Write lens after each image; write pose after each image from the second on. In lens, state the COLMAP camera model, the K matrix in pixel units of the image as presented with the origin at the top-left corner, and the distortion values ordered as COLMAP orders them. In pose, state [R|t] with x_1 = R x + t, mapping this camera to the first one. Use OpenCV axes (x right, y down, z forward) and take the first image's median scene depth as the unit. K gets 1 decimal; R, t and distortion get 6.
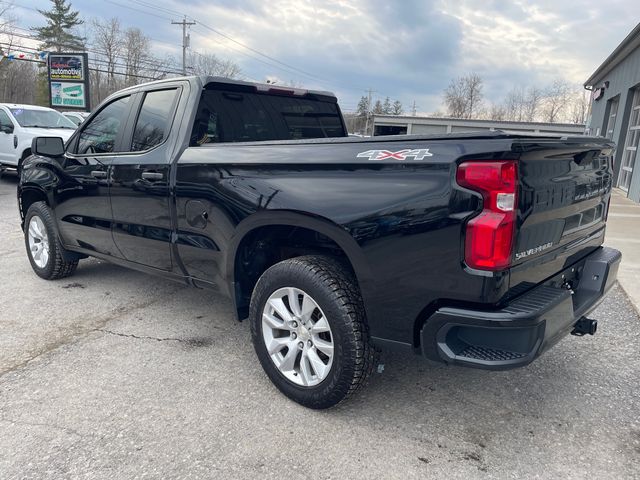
lens RADIAL K [[512.4, 0, 311.2], [0, 512.4, 240.5], [0, 0, 1]] dist [0.100389, -0.095477]
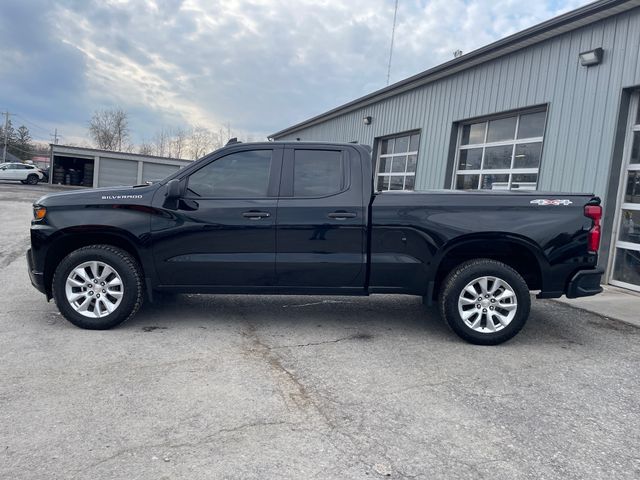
lens RADIAL K [[512.4, 0, 311.2], [0, 512.4, 240.5], [0, 0, 1]] dist [0.100389, -0.095477]
pose [[0.735135, -0.063902, 0.674902, -0.099891], [0.102967, 0.994522, -0.017991, -0.003695], [-0.670055, 0.082719, 0.737688, 0.005031]]
